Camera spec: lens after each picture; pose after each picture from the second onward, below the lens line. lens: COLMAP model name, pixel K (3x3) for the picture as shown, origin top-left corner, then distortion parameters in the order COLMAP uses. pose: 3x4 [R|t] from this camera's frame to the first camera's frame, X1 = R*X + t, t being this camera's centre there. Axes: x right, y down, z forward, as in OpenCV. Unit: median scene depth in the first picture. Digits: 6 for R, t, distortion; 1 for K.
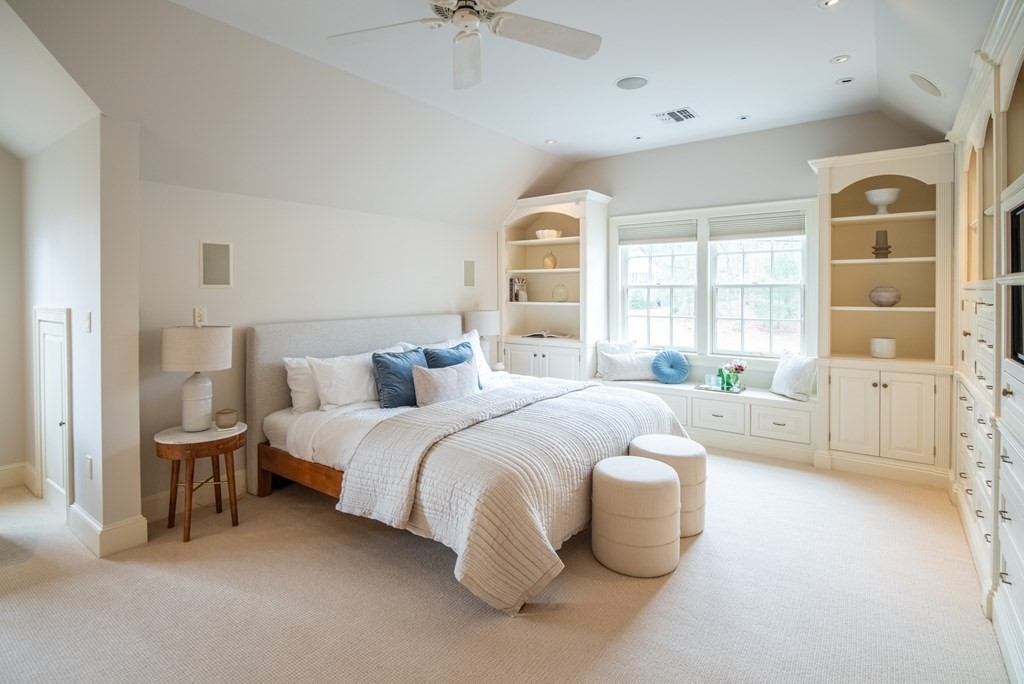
lens RADIAL K [[513.1, 0, 511.3], [0, 513.1, 294.5], [0, 0, 1]] dist [-0.002463, -0.000241]
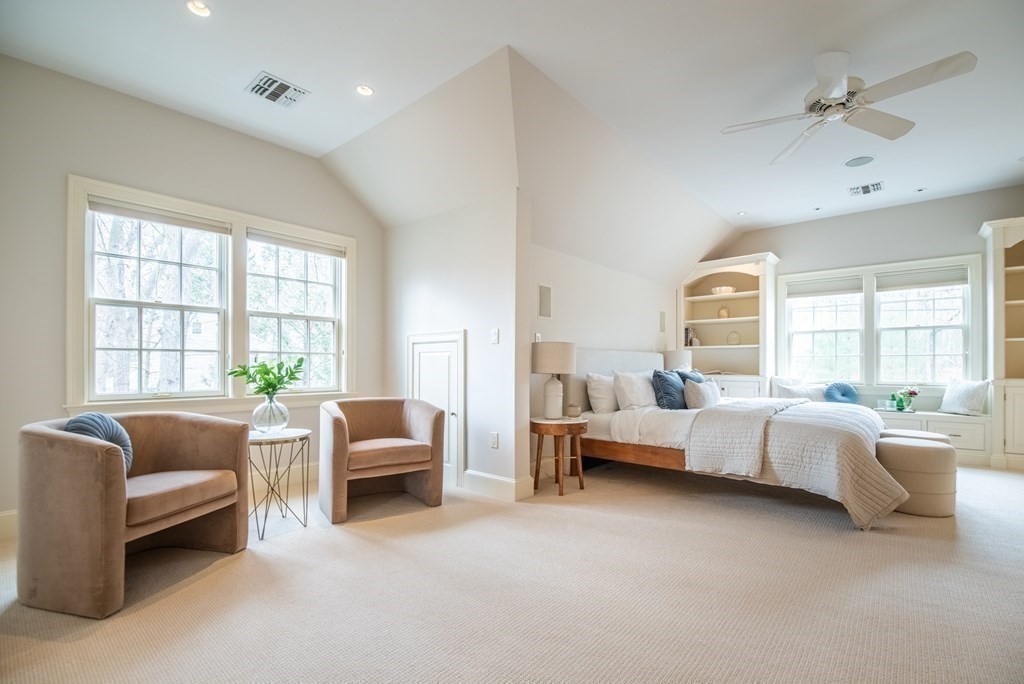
lens RADIAL K [[457.2, 0, 512.6], [0, 457.2, 364.1], [0, 0, 1]] dist [-0.023698, -0.000263]
pose [[0.996377, 0.002653, -0.085001, -0.418202], [-0.003567, 0.999937, -0.010610, 0.089151], [0.084968, 0.010874, 0.996324, -0.153266]]
